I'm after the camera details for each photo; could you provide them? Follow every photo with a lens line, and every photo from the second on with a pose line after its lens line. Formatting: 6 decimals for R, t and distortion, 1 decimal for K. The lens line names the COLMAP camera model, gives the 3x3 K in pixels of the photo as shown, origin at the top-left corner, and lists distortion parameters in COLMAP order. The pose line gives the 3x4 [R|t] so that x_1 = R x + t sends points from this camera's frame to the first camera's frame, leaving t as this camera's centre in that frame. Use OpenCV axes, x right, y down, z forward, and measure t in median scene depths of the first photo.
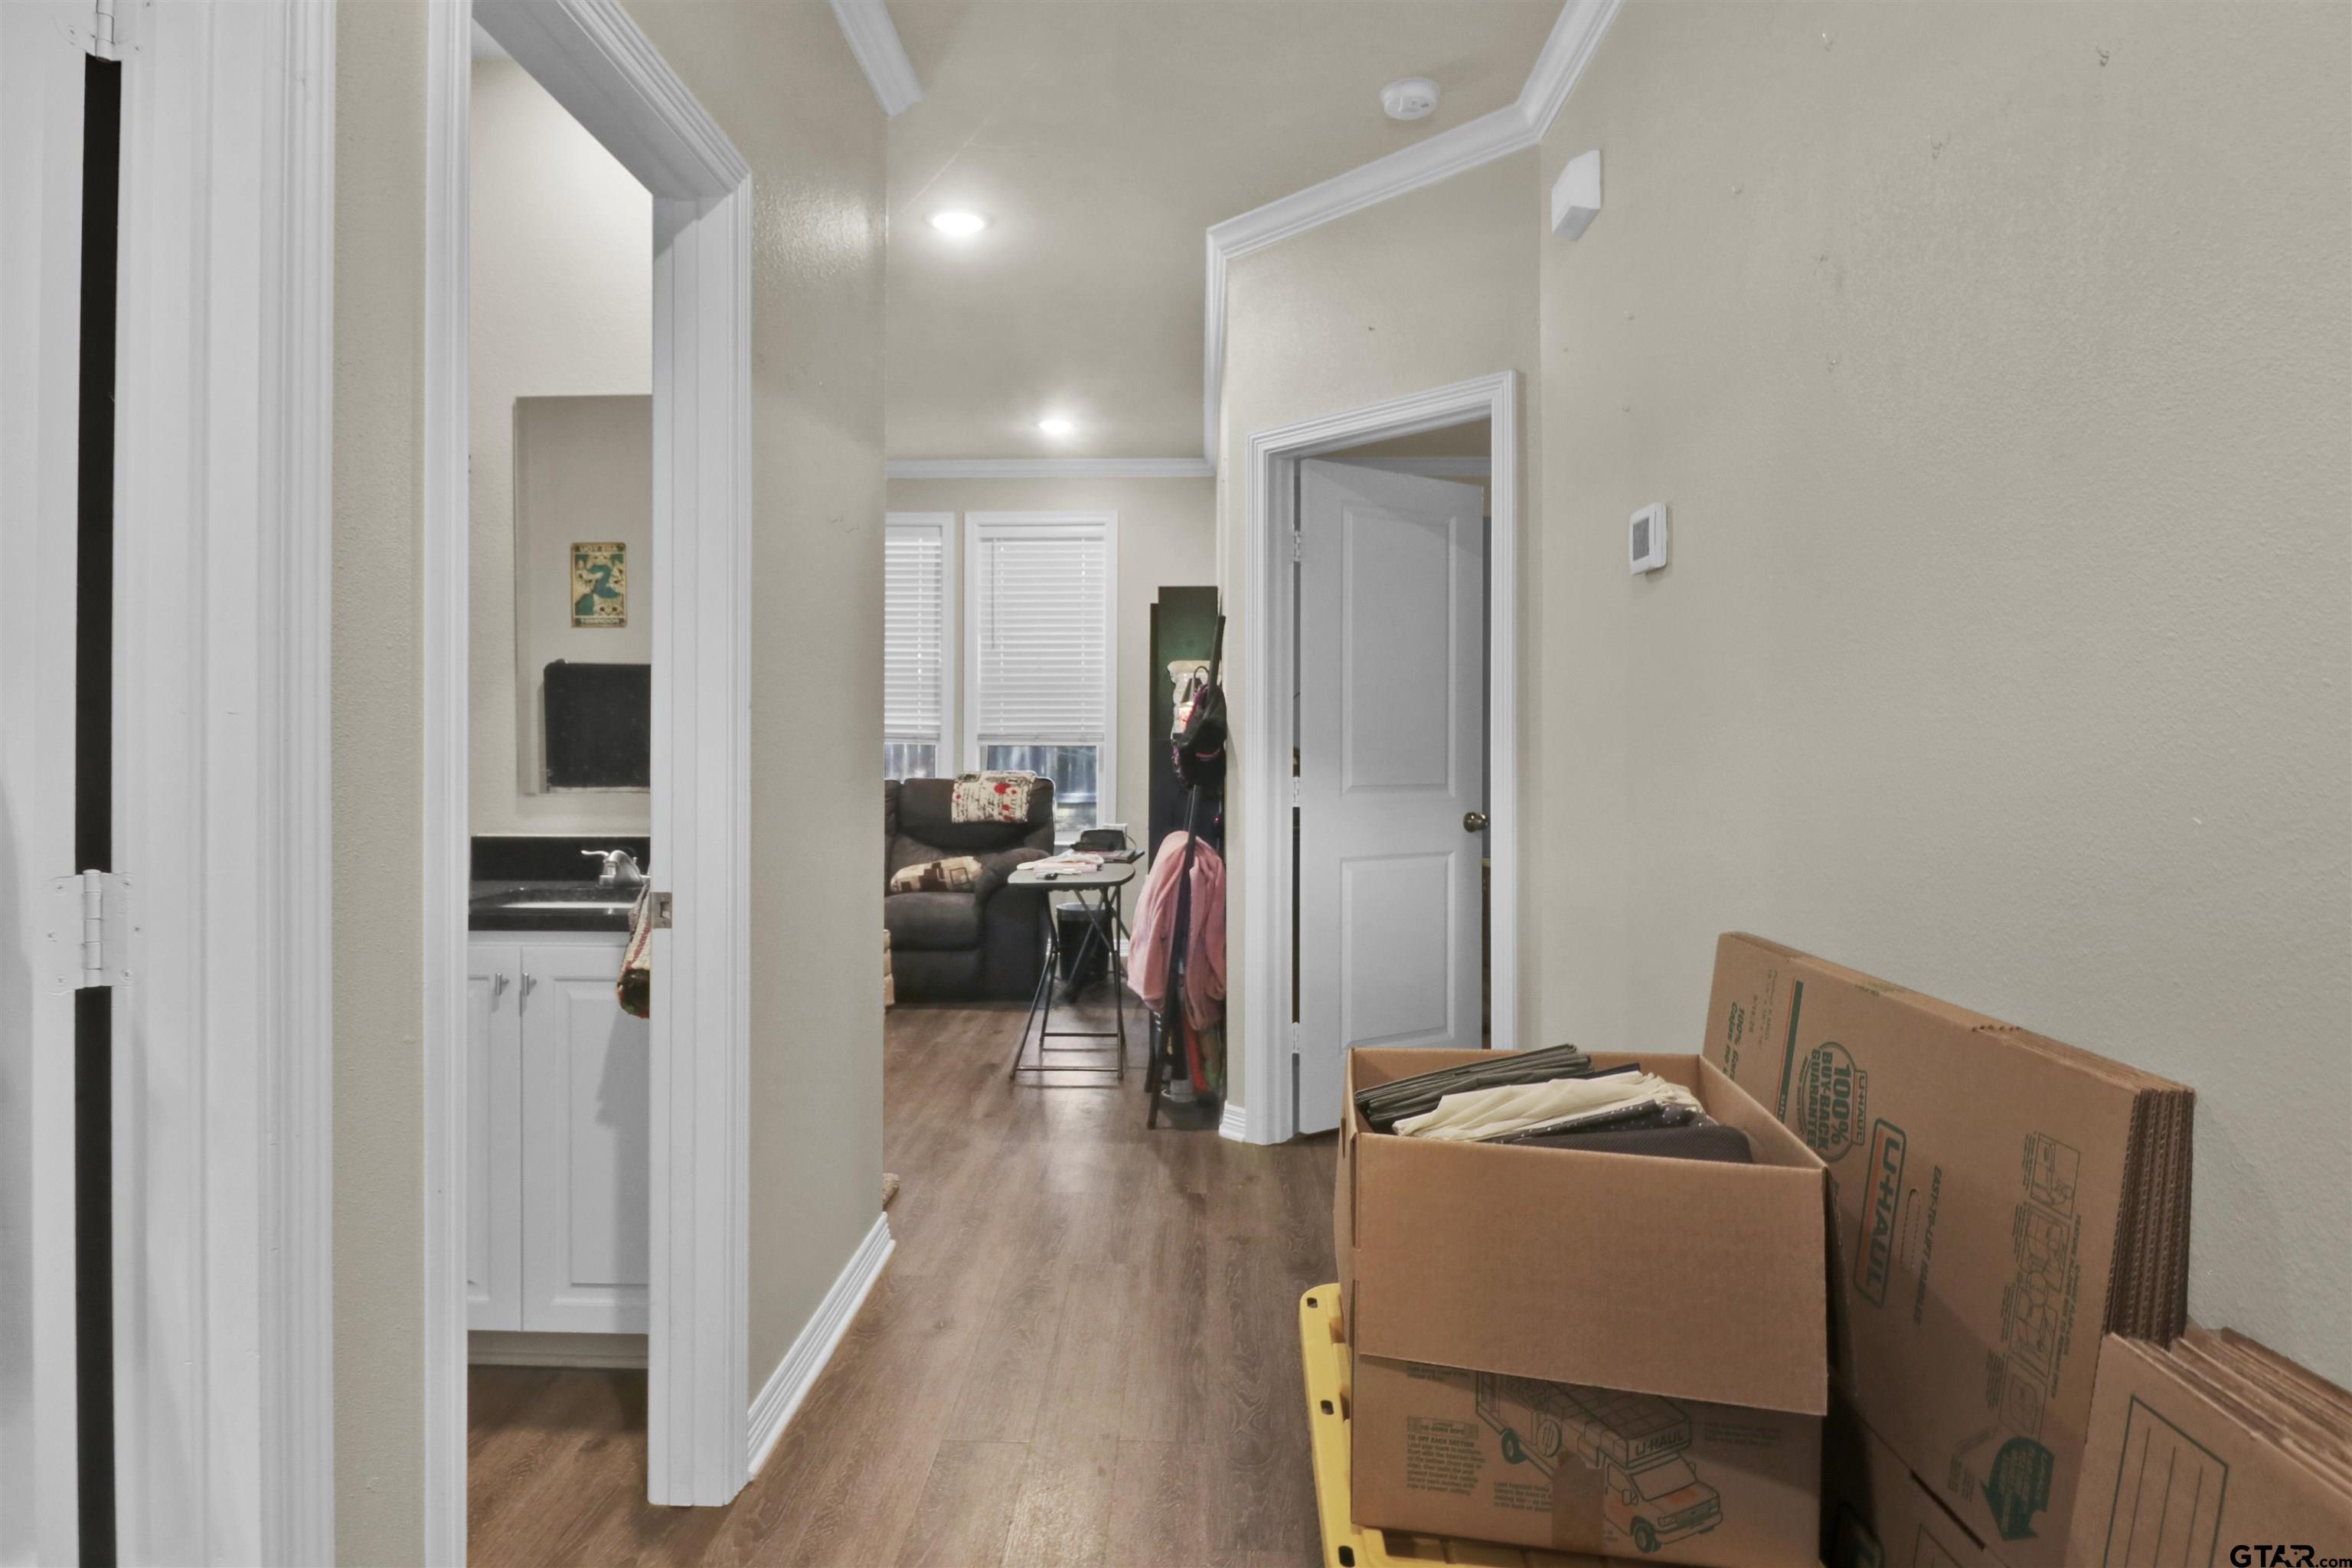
lens RADIAL K [[1331.1, 0, 1176.0], [0, 1331.1, 784.0], [0, 0, 1]] dist [0.001189, -0.001635]
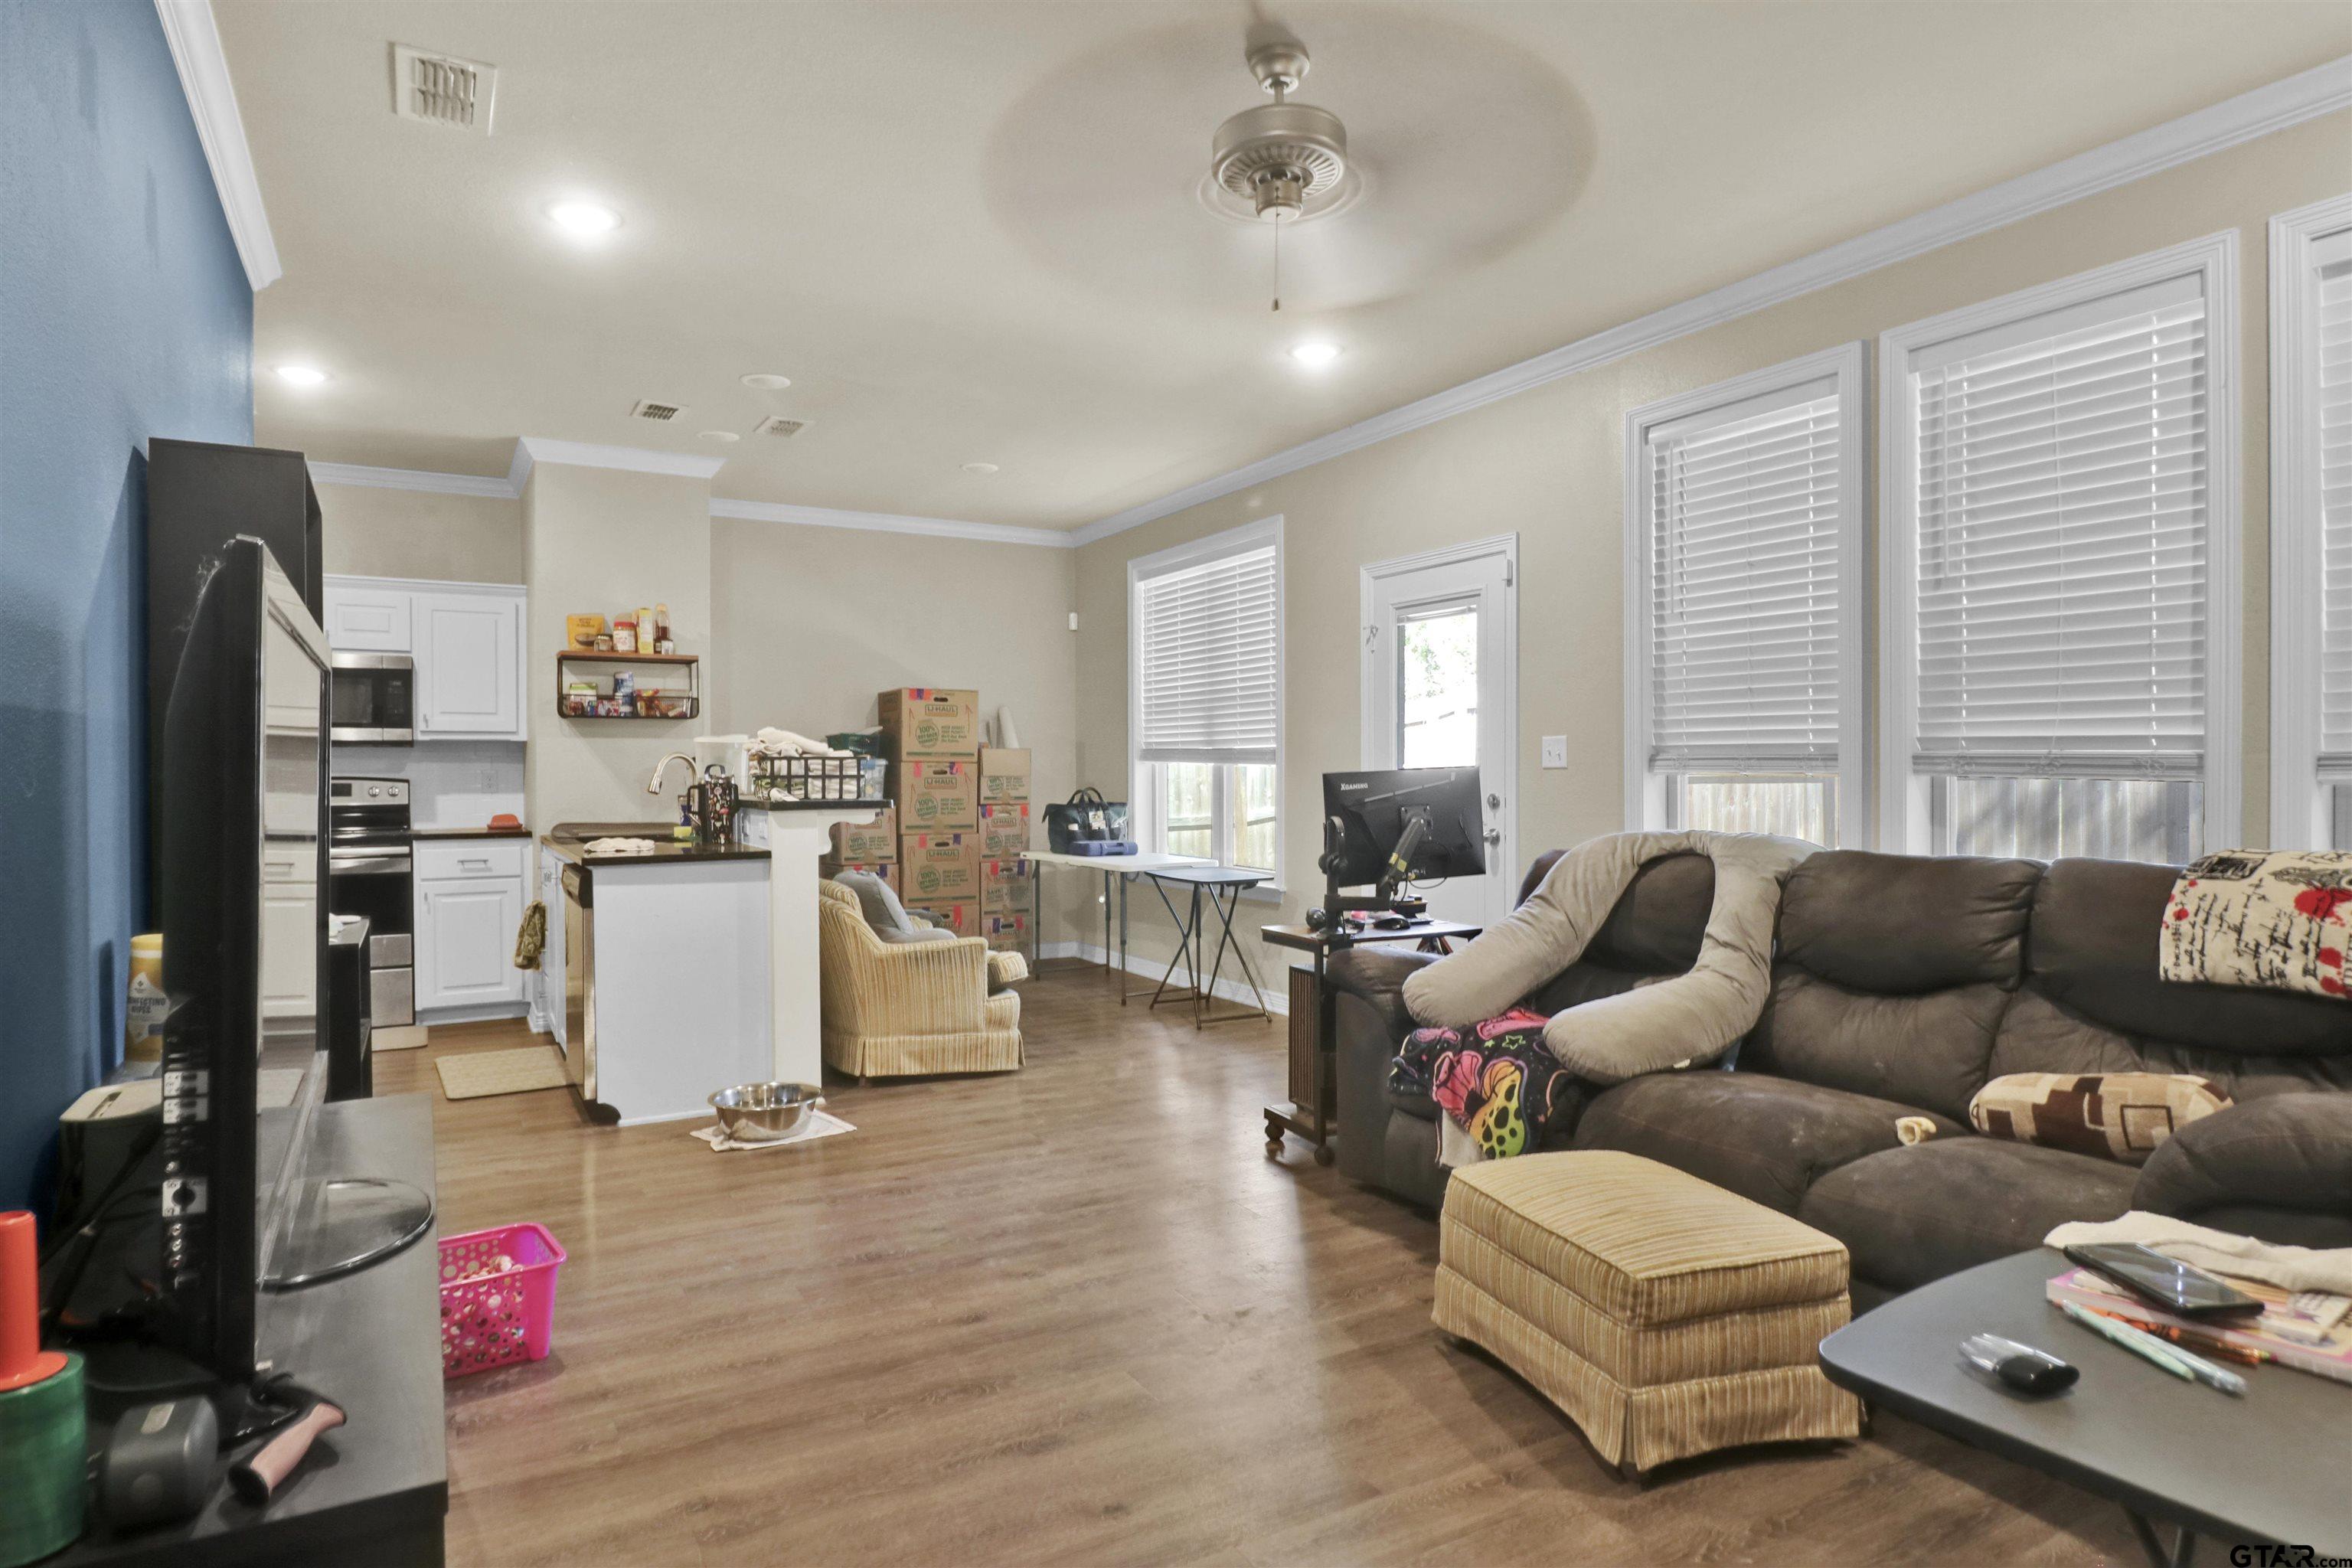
lens RADIAL K [[1331.1, 0, 1176.0], [0, 1331.1, 784.0], [0, 0, 1]] dist [0.001189, -0.001635]
pose [[0.520830, 0.004328, -0.853649, 0.018277], [-0.020682, 0.999758, -0.007550, -0.020185], [0.853410, 0.021587, 0.520793, 0.539315]]
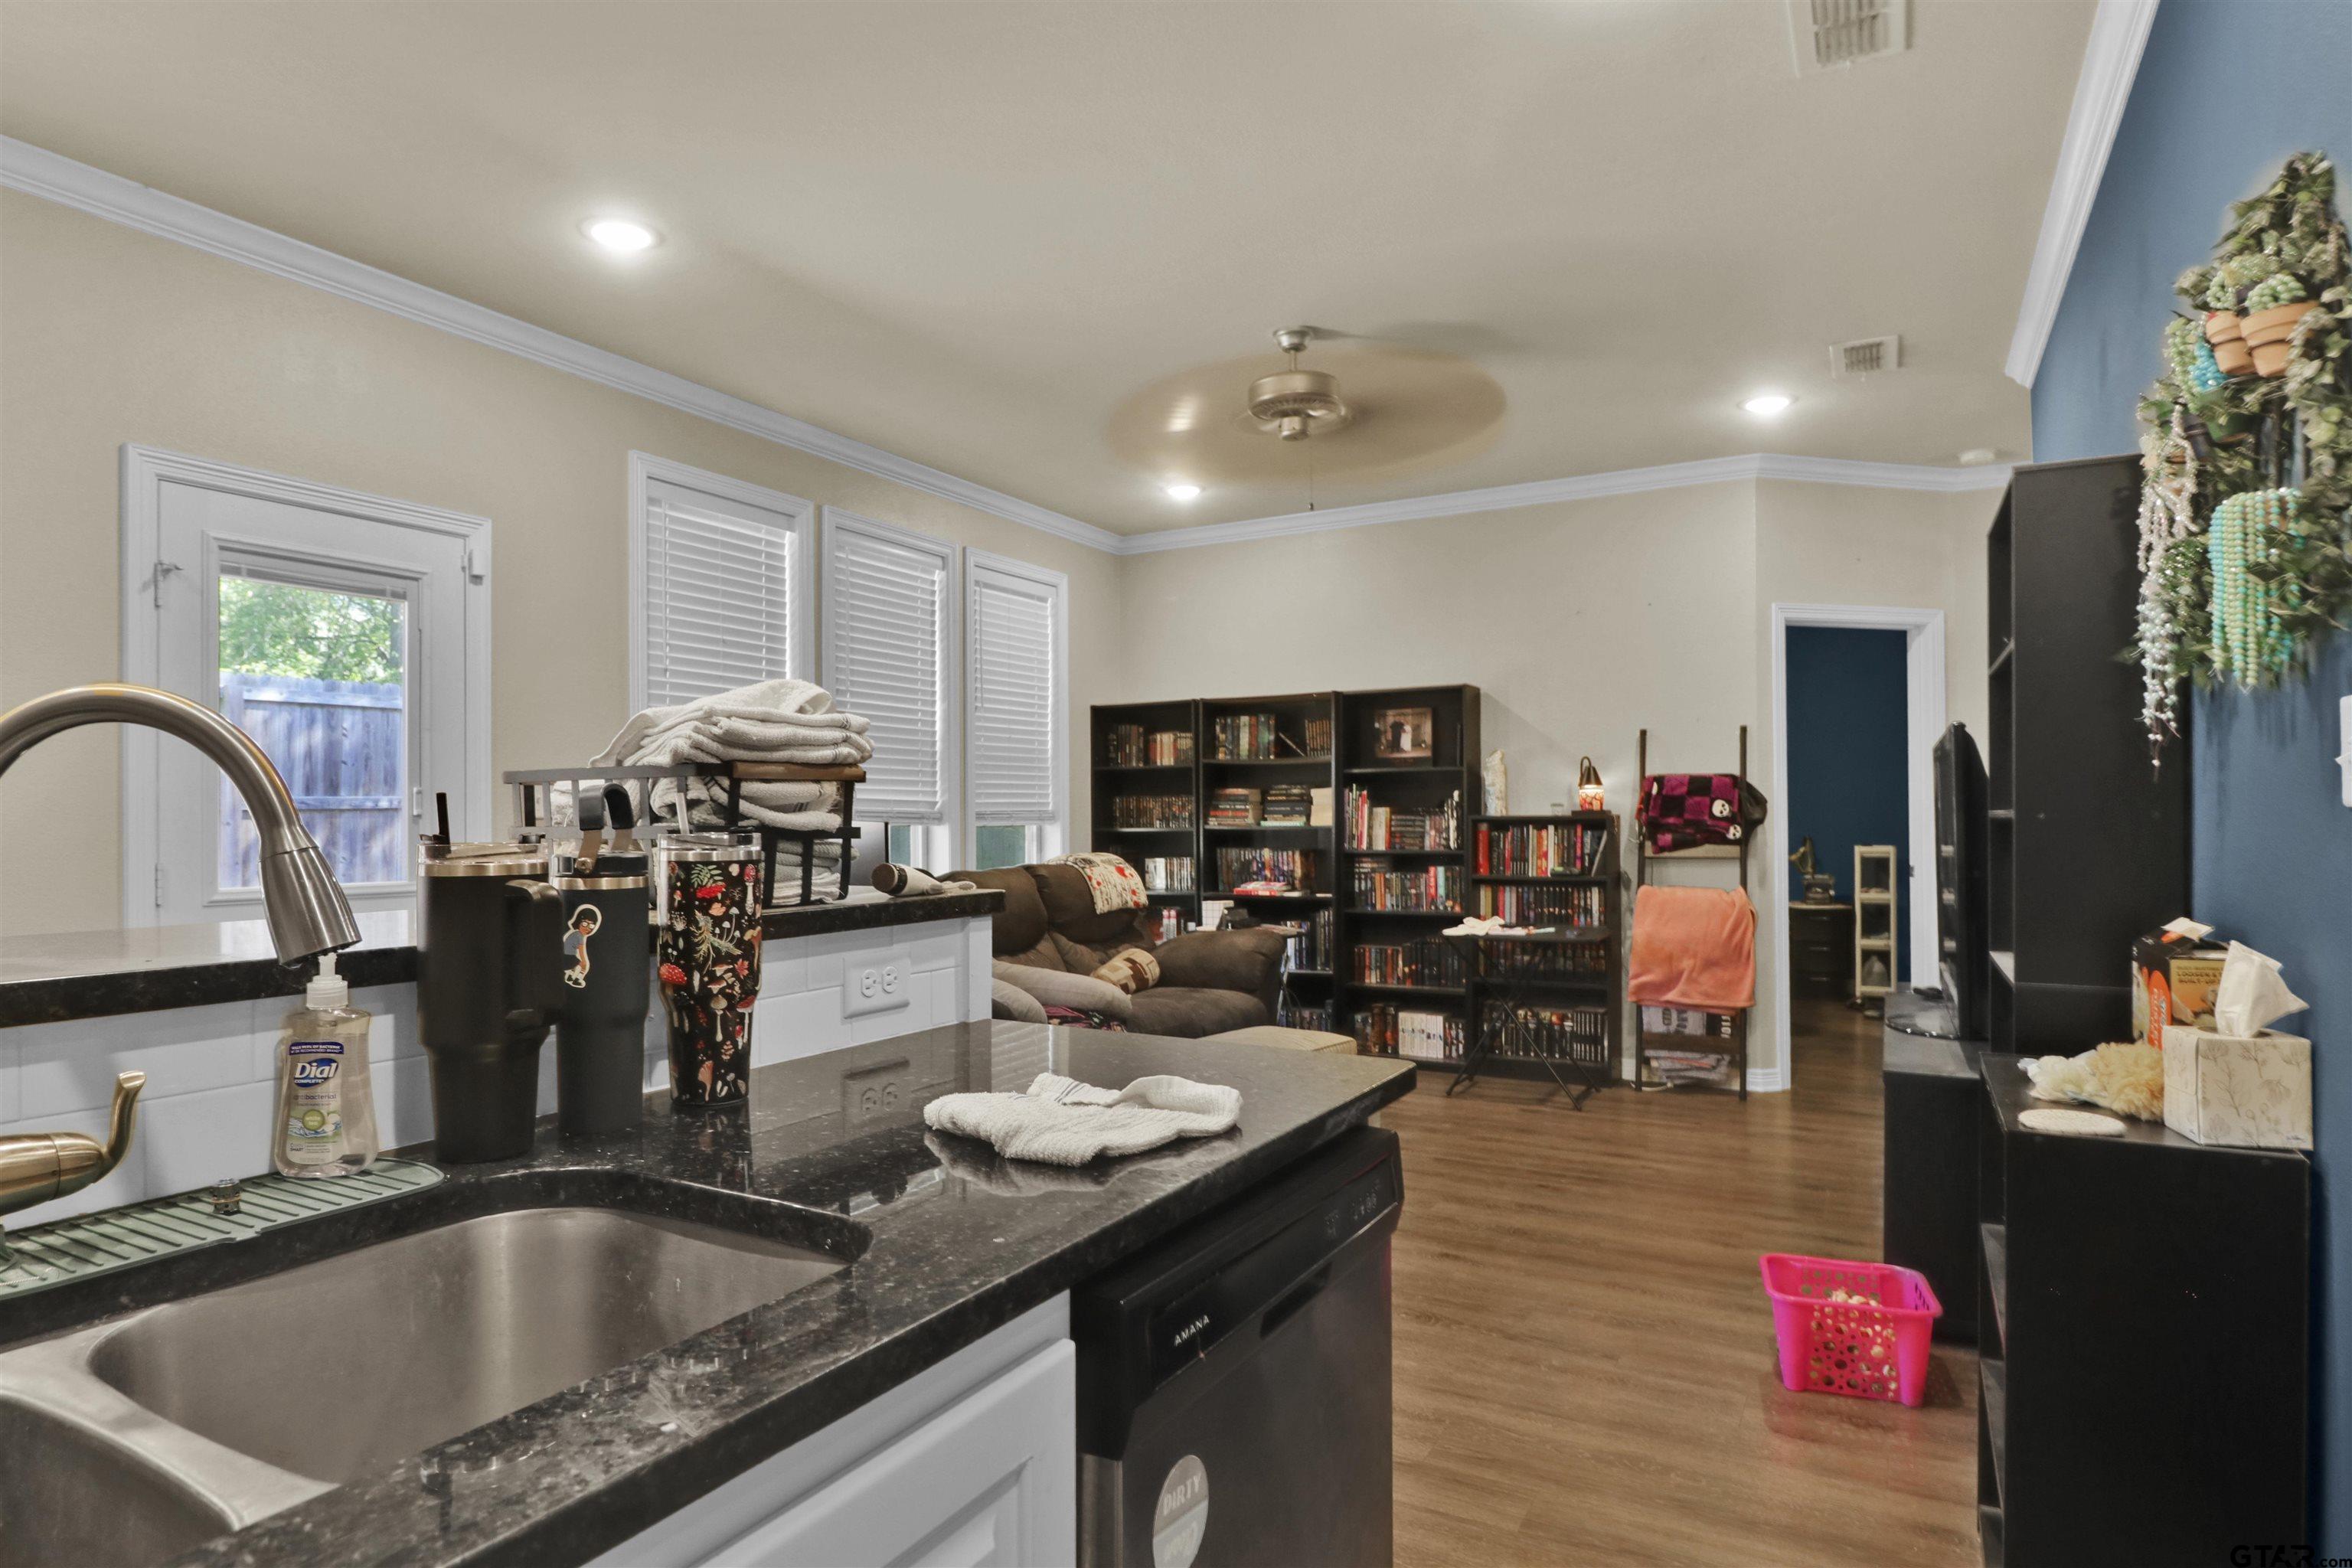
lens RADIAL K [[1243.2, 0, 1174.0], [0, 1243.2, 815.7], [0, 0, 1]] dist [-0.000524, -0.000373]
pose [[0.469695, -0.004118, 0.882819, -0.869822], [0.032514, 0.999391, -0.012637, -0.023485], [-0.882230, 0.034640, 0.469543, 0.567755]]
